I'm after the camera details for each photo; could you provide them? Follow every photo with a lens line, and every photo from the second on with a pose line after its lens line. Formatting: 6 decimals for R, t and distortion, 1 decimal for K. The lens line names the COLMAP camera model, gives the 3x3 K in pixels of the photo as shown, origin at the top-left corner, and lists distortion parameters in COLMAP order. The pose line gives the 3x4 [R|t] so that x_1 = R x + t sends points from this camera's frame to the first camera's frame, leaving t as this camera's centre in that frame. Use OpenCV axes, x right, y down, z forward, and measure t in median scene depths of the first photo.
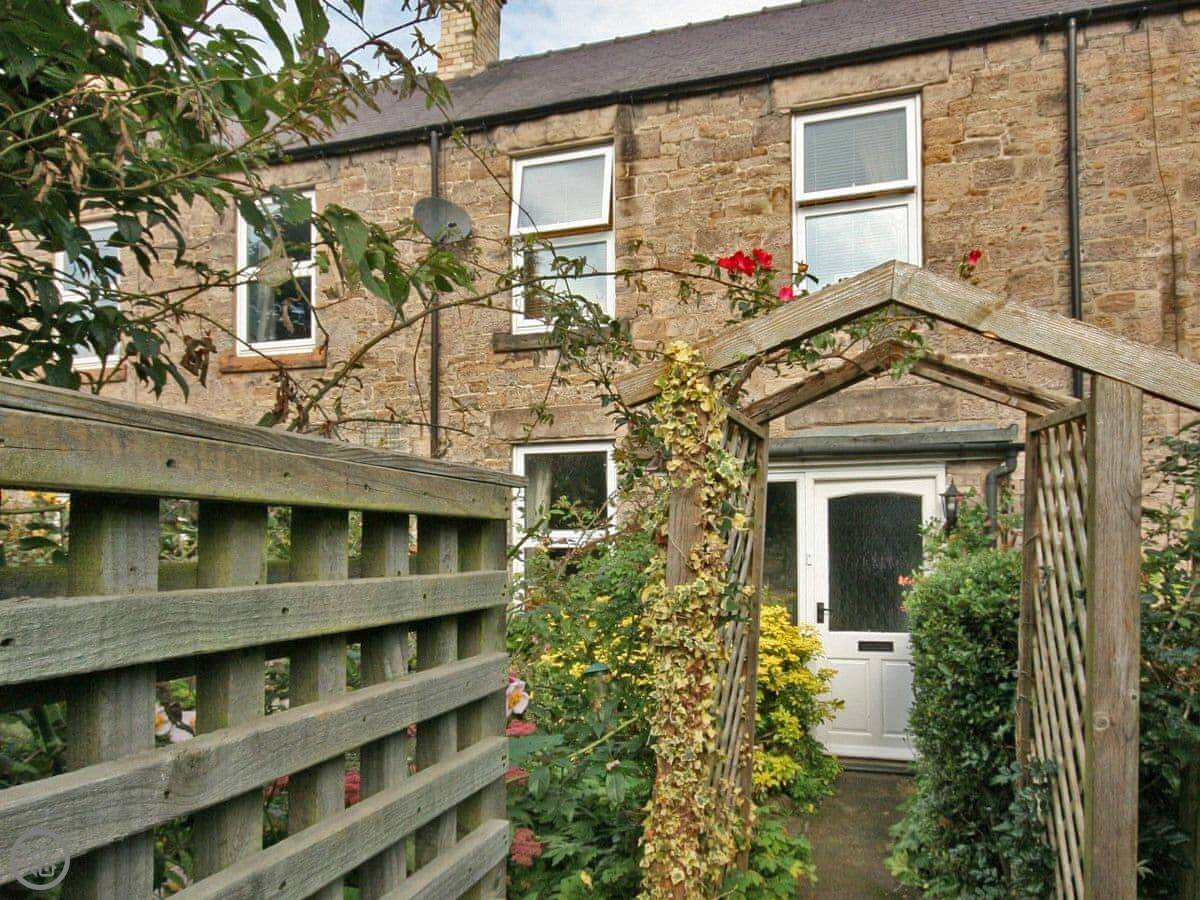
lens RADIAL K [[861.7, 0, 588.7], [0, 861.7, 526.5], [0, 0, 1]] dist [-0.007196, 0.008255]
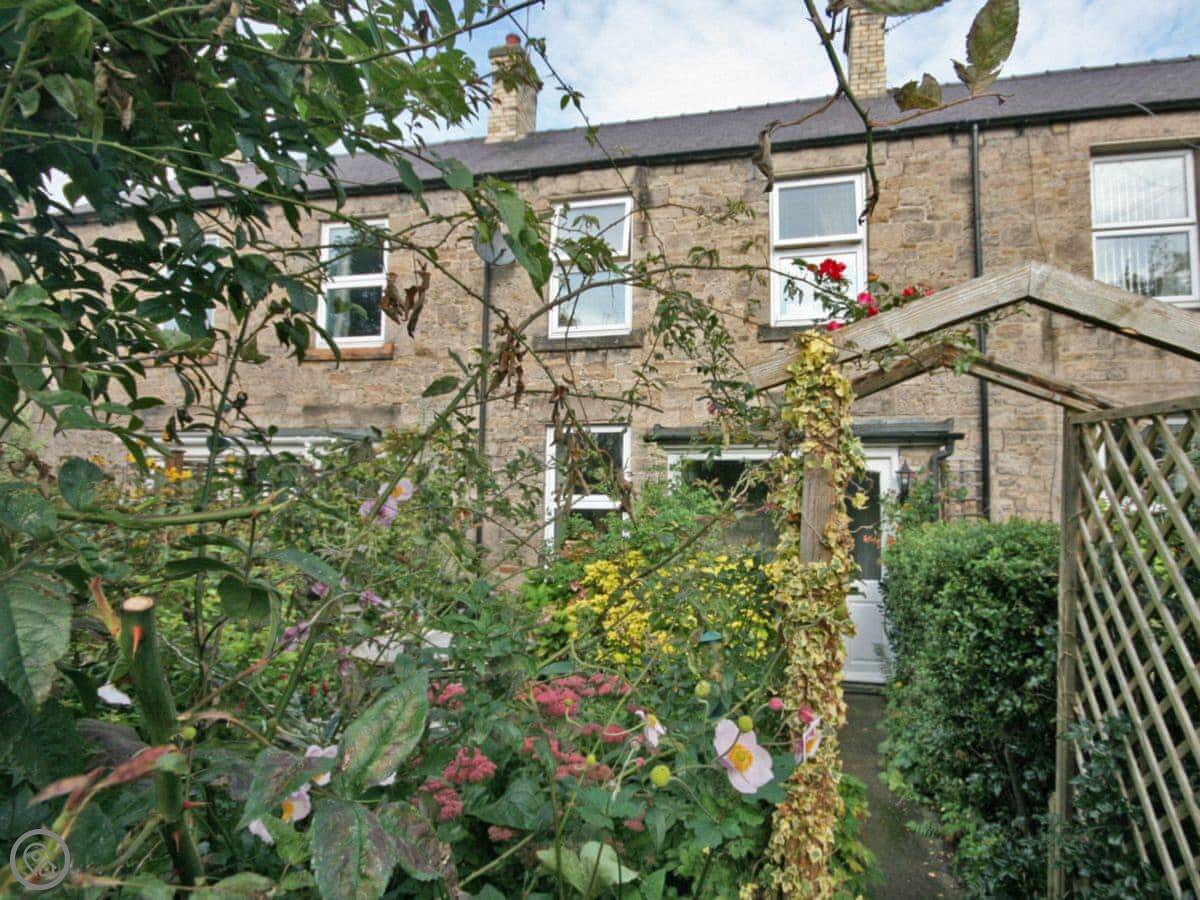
lens RADIAL K [[639.3, 0, 647.3], [0, 639.3, 452.0], [0, 0, 1]] dist [0.000280, 0.000859]
pose [[0.993507, 0.019411, 0.112104, -0.066465], [-0.012964, 0.998235, -0.057958, -0.006156], [-0.113031, 0.056128, 0.992005, 0.091256]]
